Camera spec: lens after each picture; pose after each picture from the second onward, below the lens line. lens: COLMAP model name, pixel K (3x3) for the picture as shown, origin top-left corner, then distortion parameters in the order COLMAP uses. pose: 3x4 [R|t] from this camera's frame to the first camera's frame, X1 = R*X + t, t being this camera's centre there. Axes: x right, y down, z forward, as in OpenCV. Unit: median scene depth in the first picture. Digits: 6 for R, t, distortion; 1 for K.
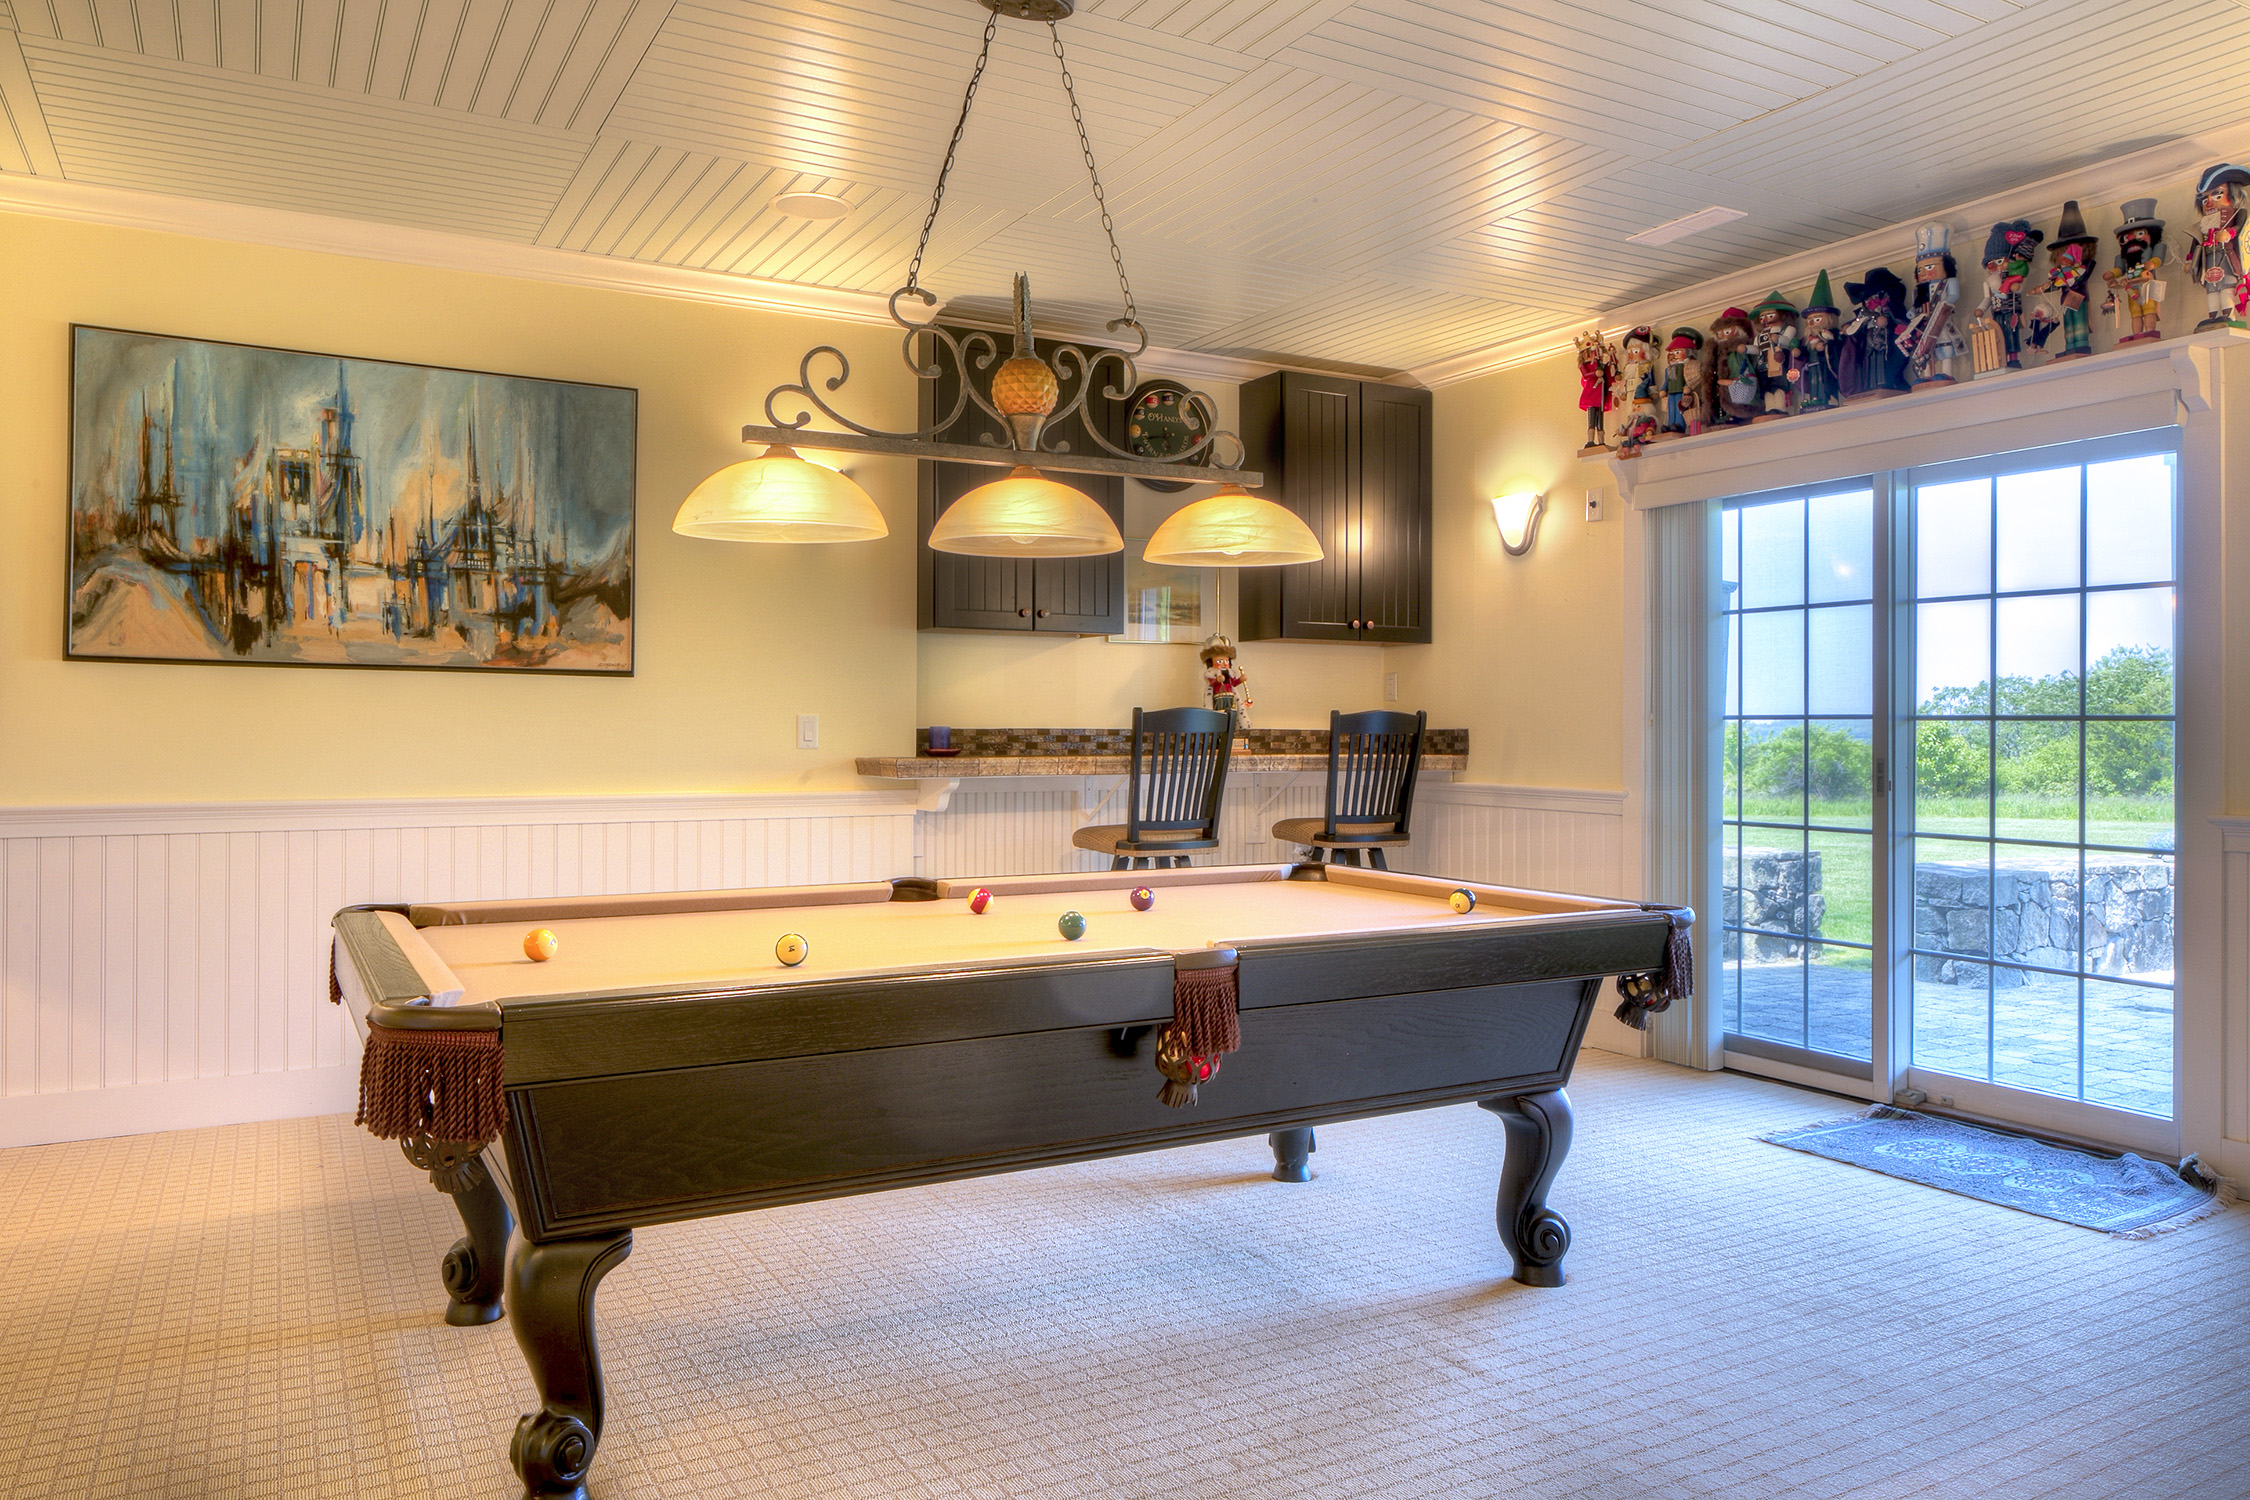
lens RADIAL K [[1538.0, 0, 1127.9], [0, 1538.0, 737.3], [0, 0, 1]] dist [-0.005811, -0.001884]
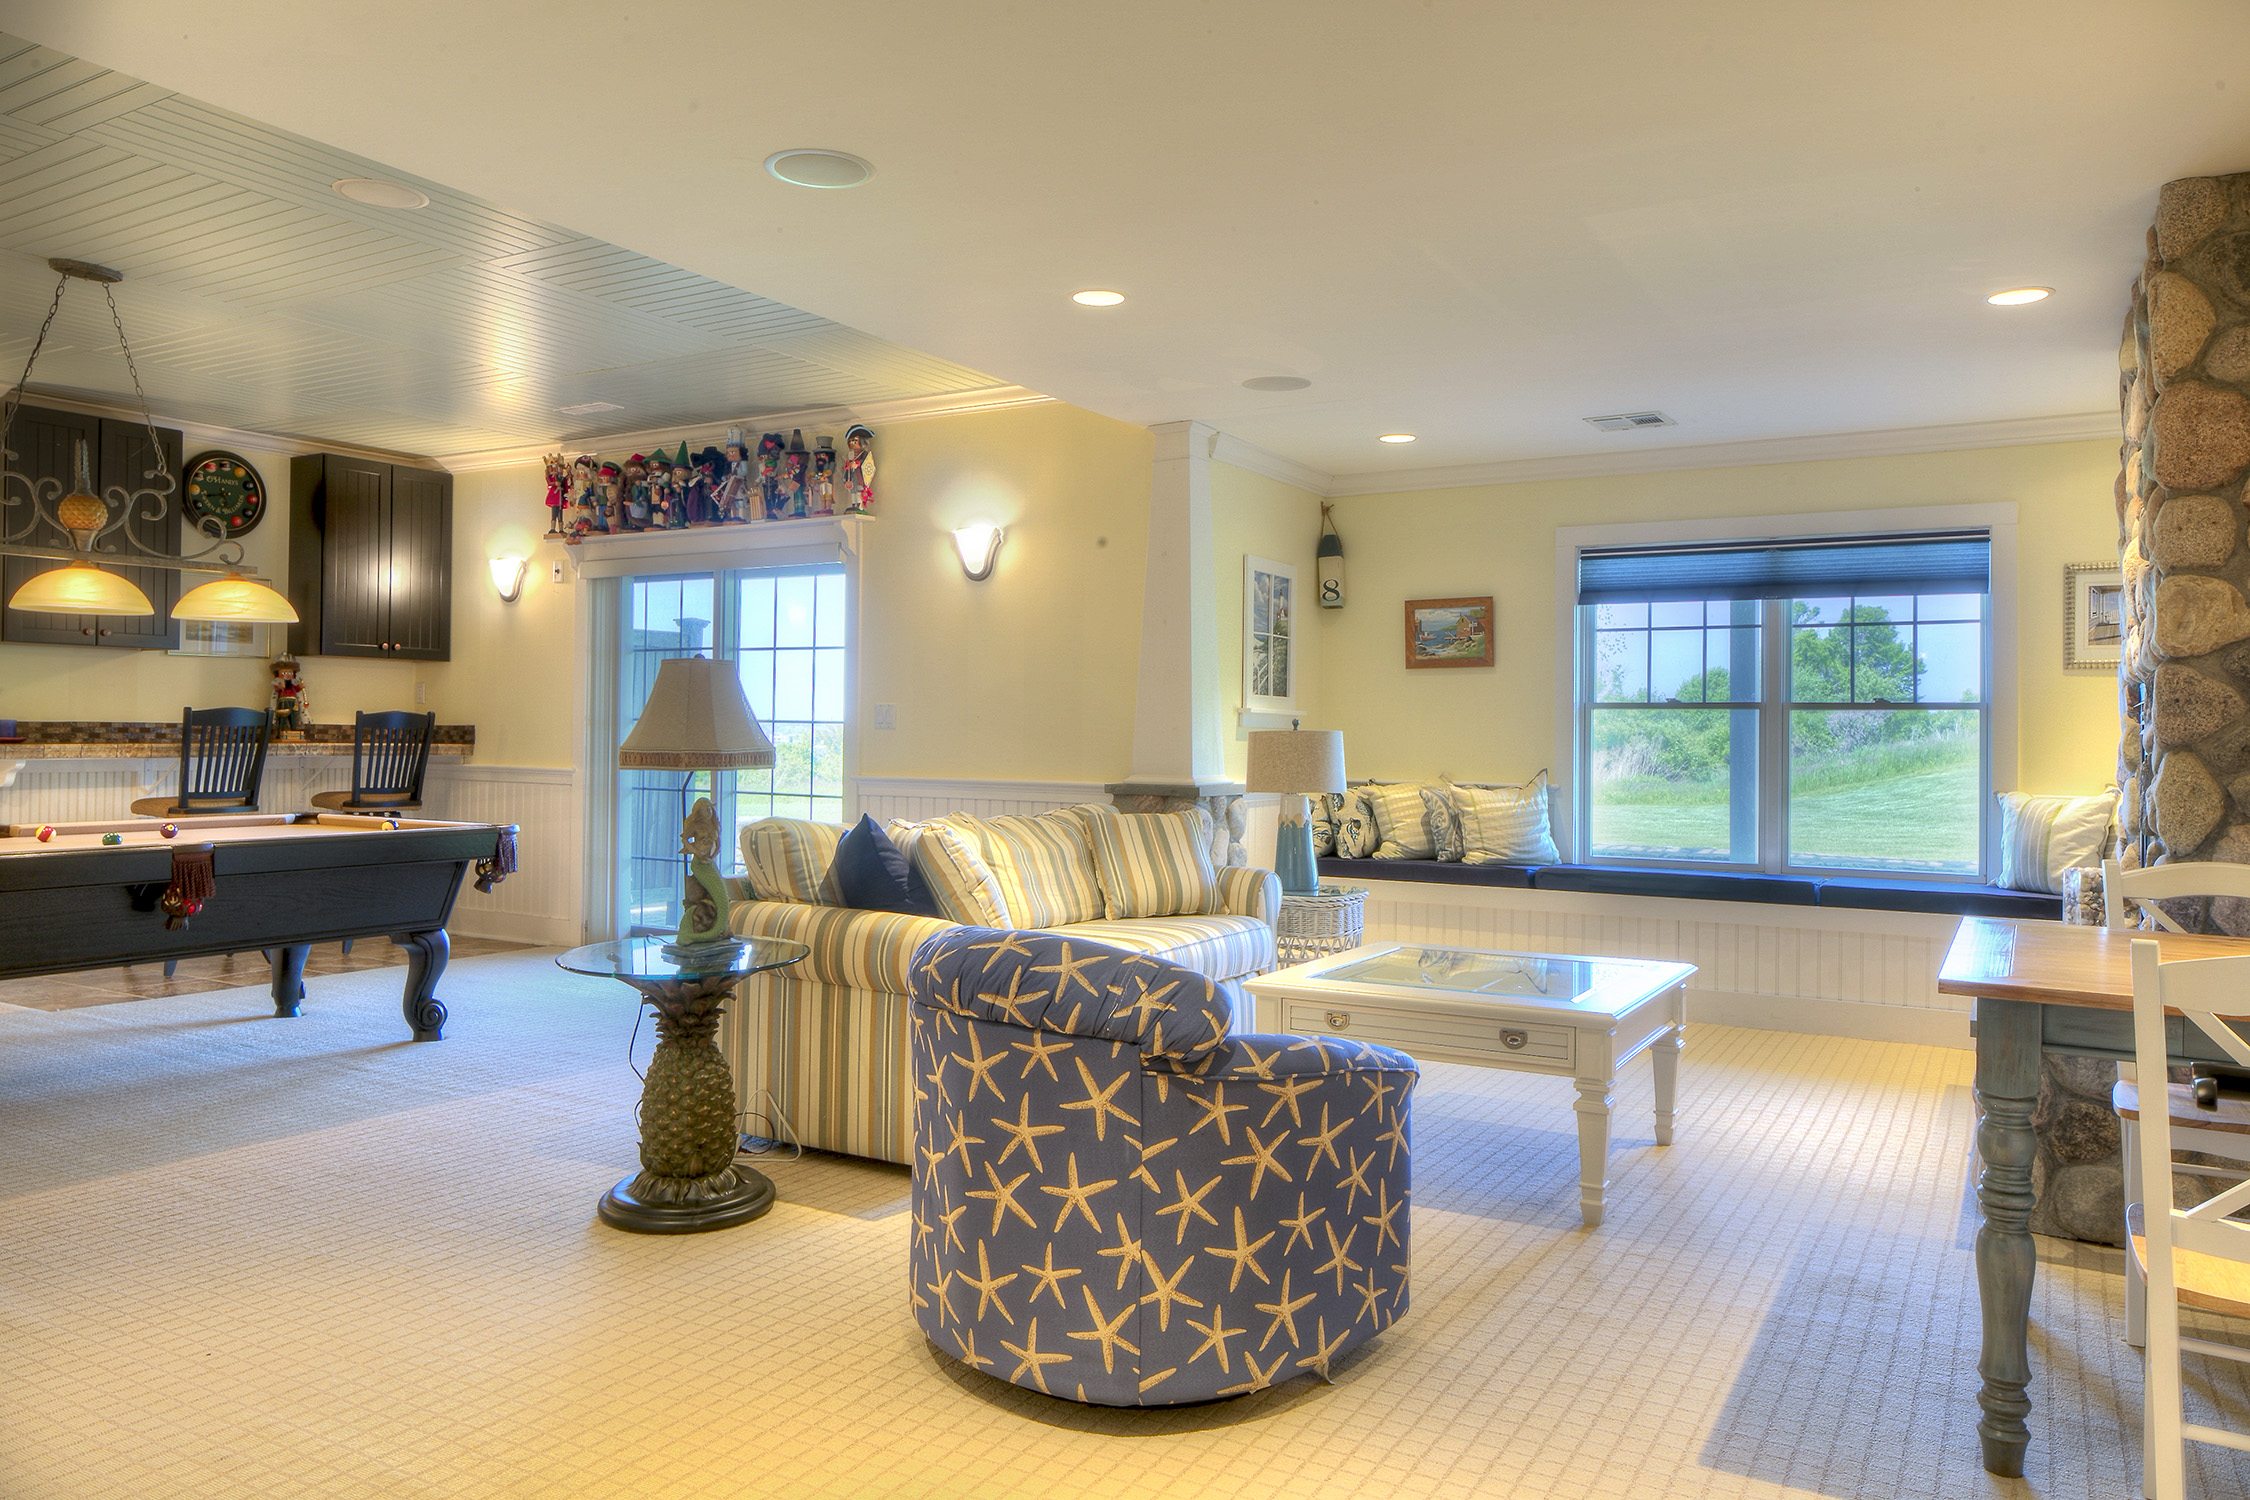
lens RADIAL K [[1587.2, 0, 1137.3], [0, 1587.2, 722.9], [0, 0, 1]] dist [-0.001948, 0.000145]
pose [[0.872991, 0.009884, 0.487637, 0.054945], [-0.006294, 0.999940, -0.008999, 0.001668], [-0.487696, 0.004786, 0.873000, -0.610323]]
